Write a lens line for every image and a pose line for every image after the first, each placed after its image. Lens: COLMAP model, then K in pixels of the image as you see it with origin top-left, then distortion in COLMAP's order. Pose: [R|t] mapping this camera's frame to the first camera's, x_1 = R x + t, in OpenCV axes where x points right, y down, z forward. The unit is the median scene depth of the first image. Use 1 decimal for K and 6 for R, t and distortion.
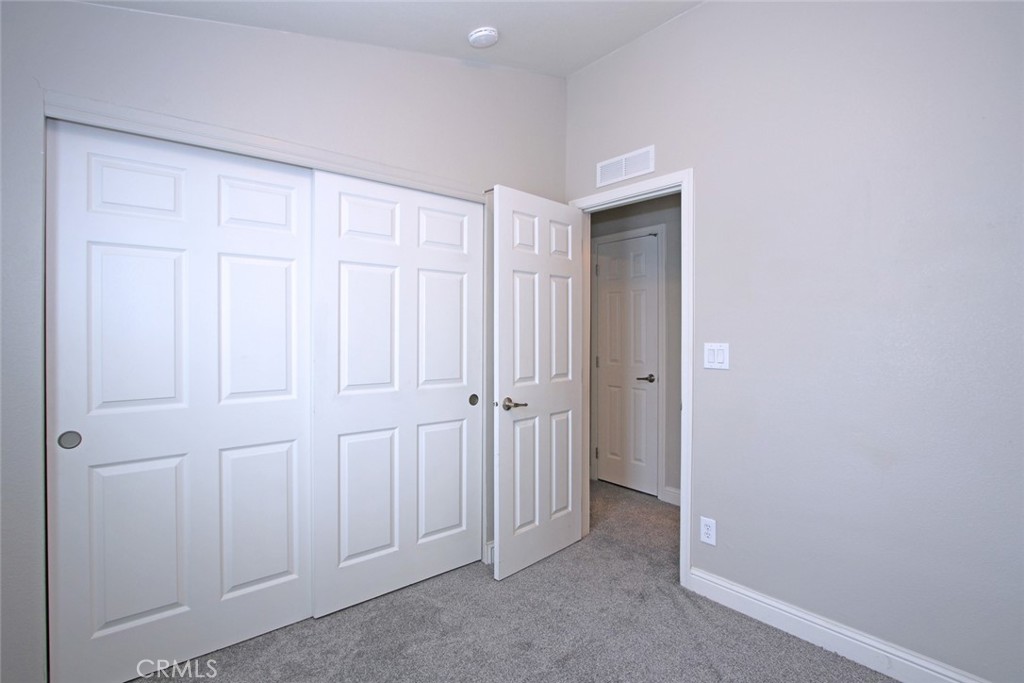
lens RADIAL K [[475.3, 0, 512.0], [0, 475.3, 341.5], [0, 0, 1]] dist [-0.001648, -0.000063]
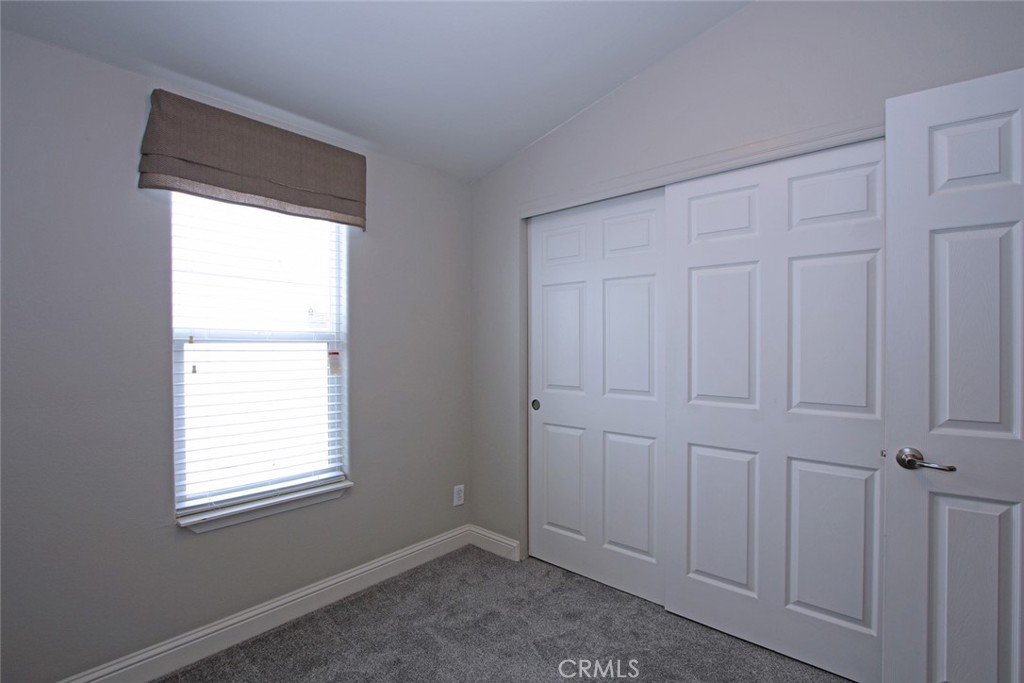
lens RADIAL K [[489.6, 0, 508.4], [0, 489.6, 349.3], [0, 0, 1]] dist [-0.018575, 0.001700]
pose [[0.150795, 0.012186, -0.988490, 0.585356], [-0.011004, 0.999883, 0.010648, -0.006964], [0.988504, 0.009271, 0.150912, 0.471997]]
